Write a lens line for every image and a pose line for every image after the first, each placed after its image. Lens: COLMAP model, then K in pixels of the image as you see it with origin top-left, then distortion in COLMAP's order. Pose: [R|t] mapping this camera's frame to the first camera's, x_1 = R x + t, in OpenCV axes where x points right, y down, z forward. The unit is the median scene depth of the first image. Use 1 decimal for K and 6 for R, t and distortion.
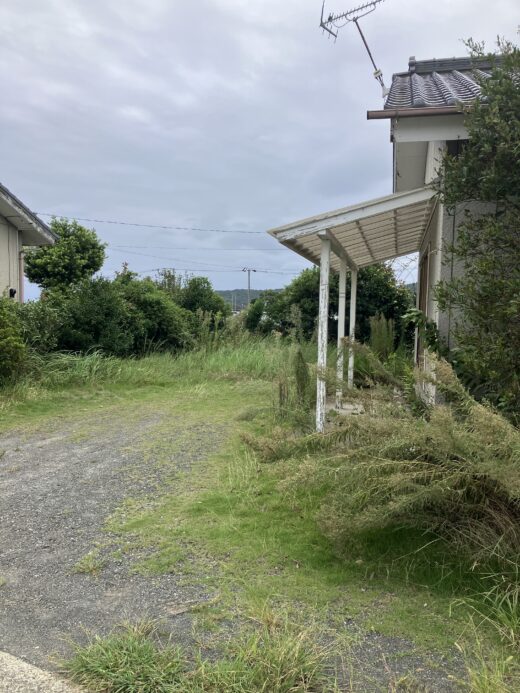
lens RADIAL K [[566.5, 0, 260.0], [0, 566.5, 346.5], [0, 0, 1]] dist [0.003666, -0.001005]
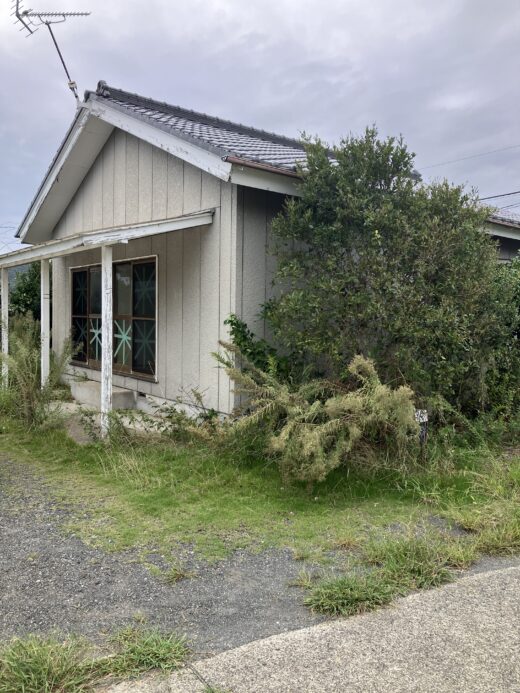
lens RADIAL K [[560.4, 0, 252.5], [0, 560.4, 345.6], [0, 0, 1]] dist [0.001491, -0.011268]
pose [[0.616647, -0.054817, 0.785329, -0.424017], [0.047261, 0.998351, 0.032576, -0.020914], [-0.785820, 0.017027, 0.618220, 0.111872]]
